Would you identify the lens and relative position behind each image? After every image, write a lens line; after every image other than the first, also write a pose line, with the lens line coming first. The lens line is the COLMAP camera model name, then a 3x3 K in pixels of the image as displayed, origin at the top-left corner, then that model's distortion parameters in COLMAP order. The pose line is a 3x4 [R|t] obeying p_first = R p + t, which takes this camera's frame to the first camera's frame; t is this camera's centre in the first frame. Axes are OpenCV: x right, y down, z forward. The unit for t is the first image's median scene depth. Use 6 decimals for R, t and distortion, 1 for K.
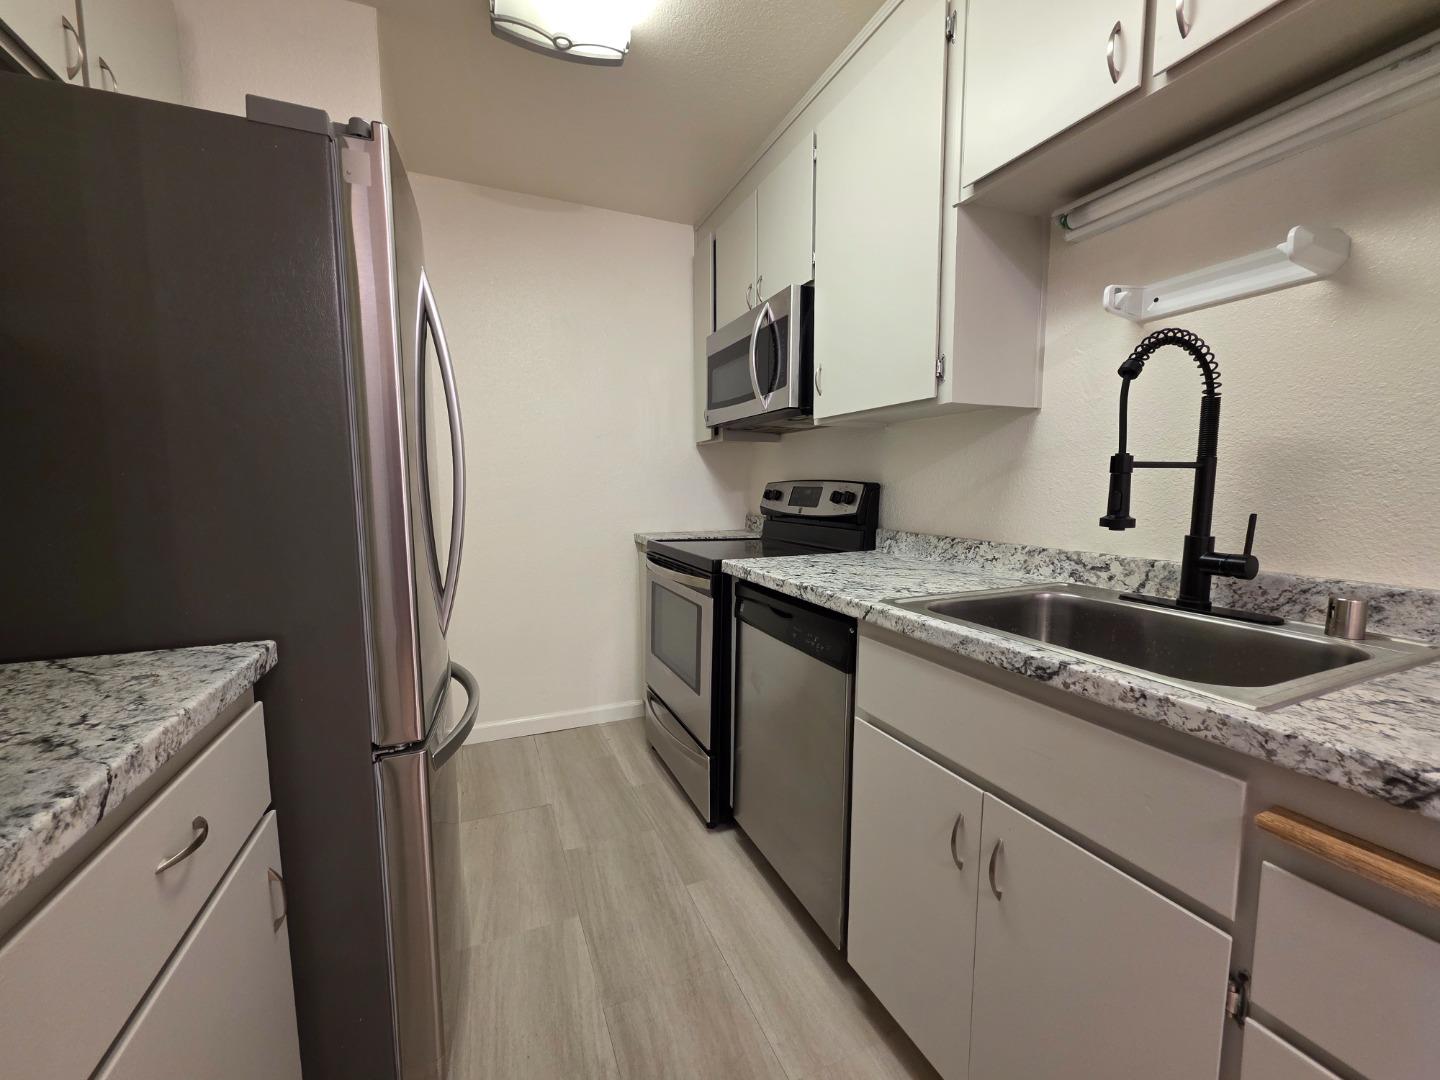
lens RADIAL K [[580.0, 0, 728.0], [0, 580.0, 539.3], [0, 0, 1]] dist [-0.000068, 0.000440]
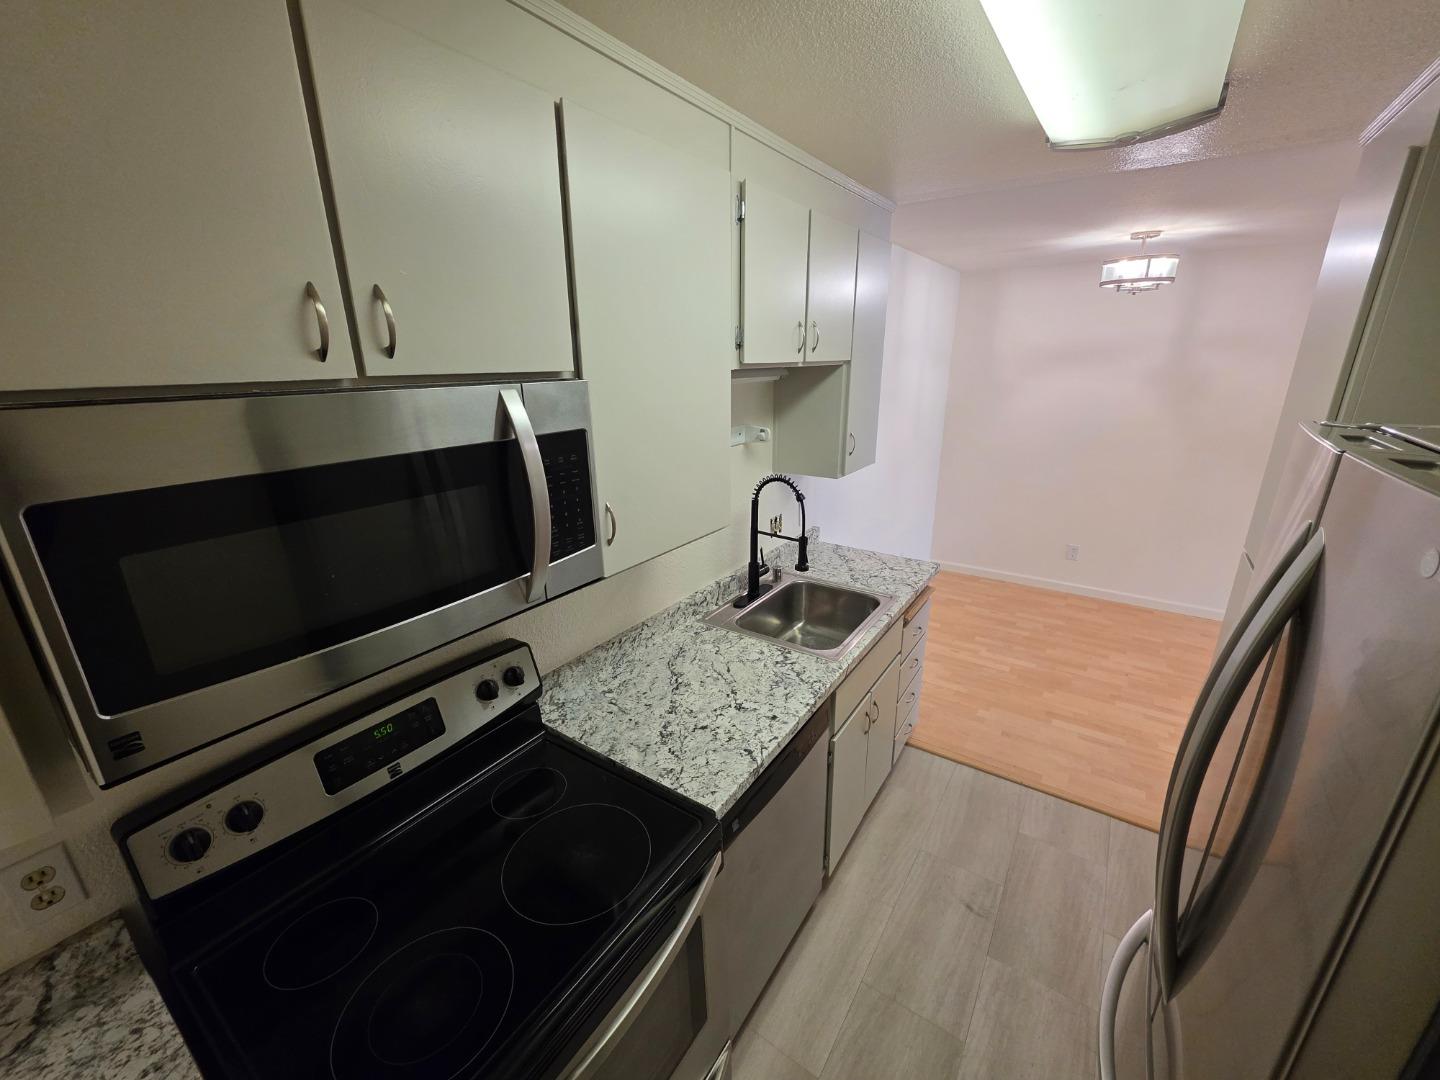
lens RADIAL K [[580.0, 0, 710.2], [0, 580.0, 547.4], [0, 0, 1]] dist [-0.000068, 0.000440]
pose [[-0.523426, -0.259250, 0.811674, -0.655818], [0.090282, 0.930353, 0.355377, -0.679137], [-0.847275, 0.259293, -0.463566, 1.736717]]
